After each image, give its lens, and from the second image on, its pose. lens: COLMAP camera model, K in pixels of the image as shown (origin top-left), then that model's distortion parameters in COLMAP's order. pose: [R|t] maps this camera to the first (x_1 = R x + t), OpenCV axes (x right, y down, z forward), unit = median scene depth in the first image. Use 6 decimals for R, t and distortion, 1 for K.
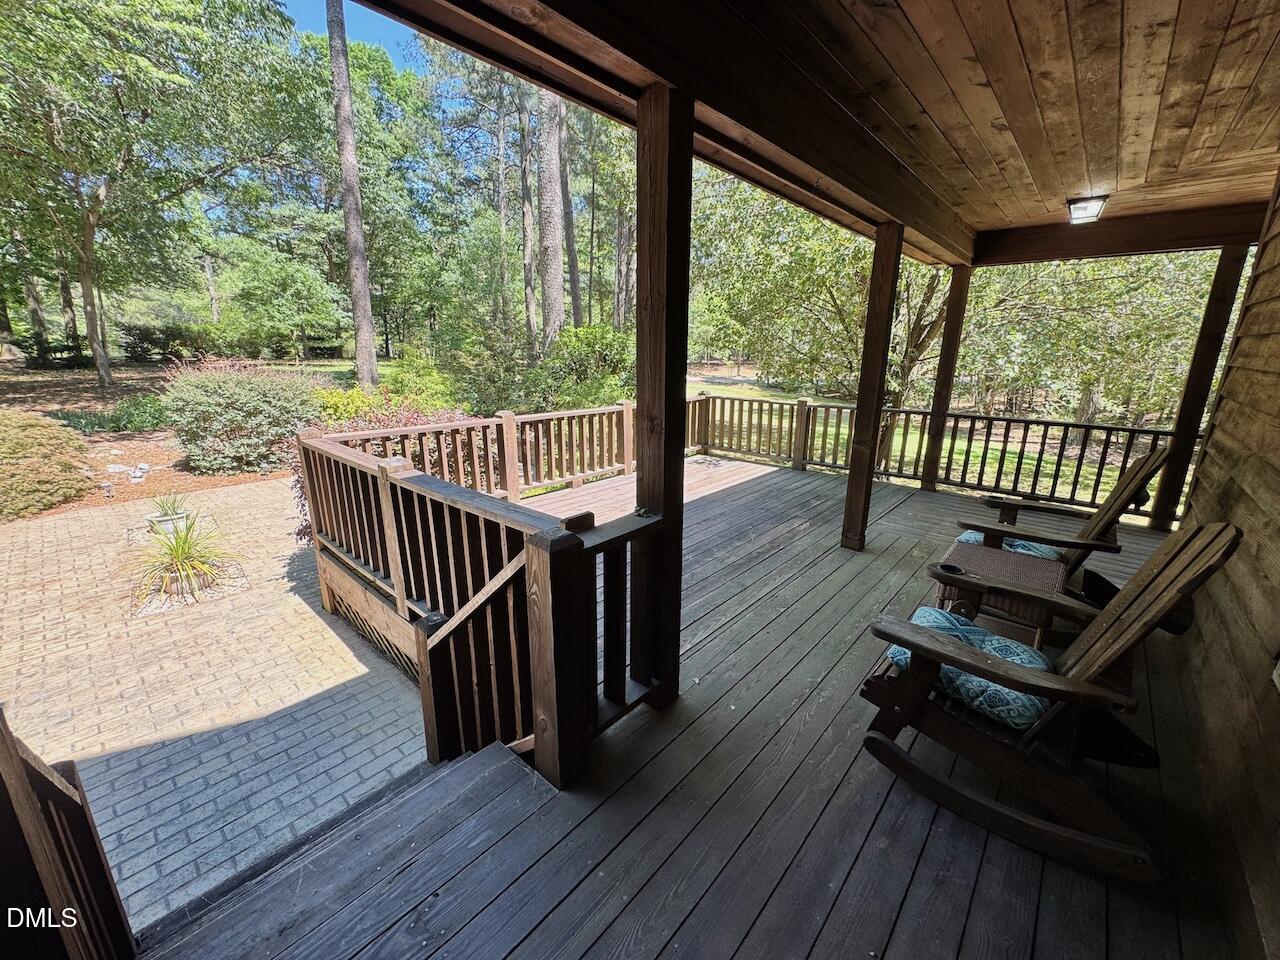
lens RADIAL K [[512.2, 0, 639.5], [0, 512.2, 479.5], [0, 0, 1]] dist [-0.000686, 0.000430]
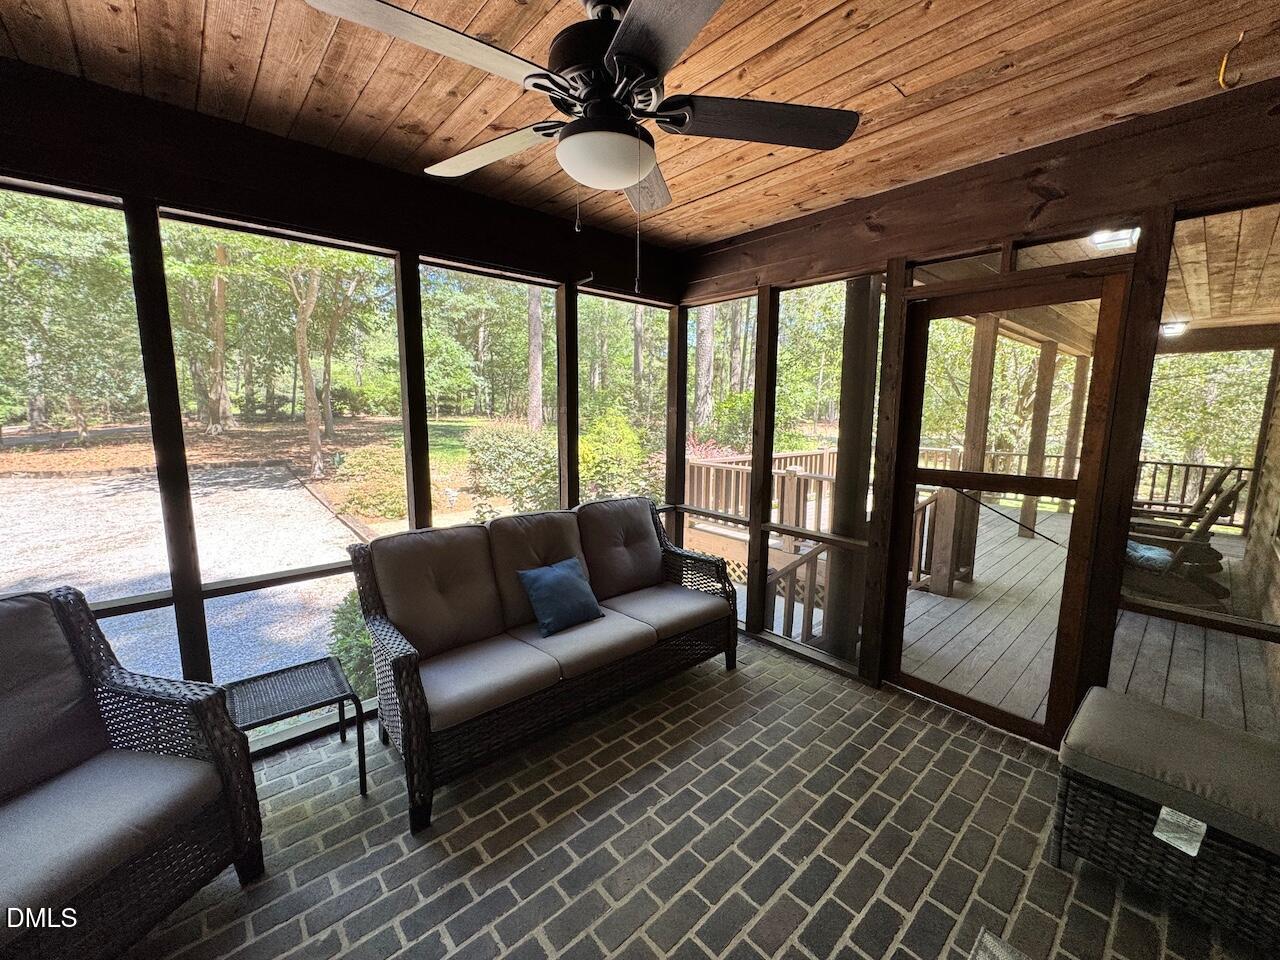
lens RADIAL K [[512.2, 0, 640.4], [0, 512.2, 480.3], [0, 0, 1]] dist [-0.000686, 0.000430]
pose [[0.993706, 0.018767, -0.110438, -0.505427], [-0.030607, 0.993840, -0.106517, 0.142443], [0.107758, 0.109227, 0.988159, -0.595572]]
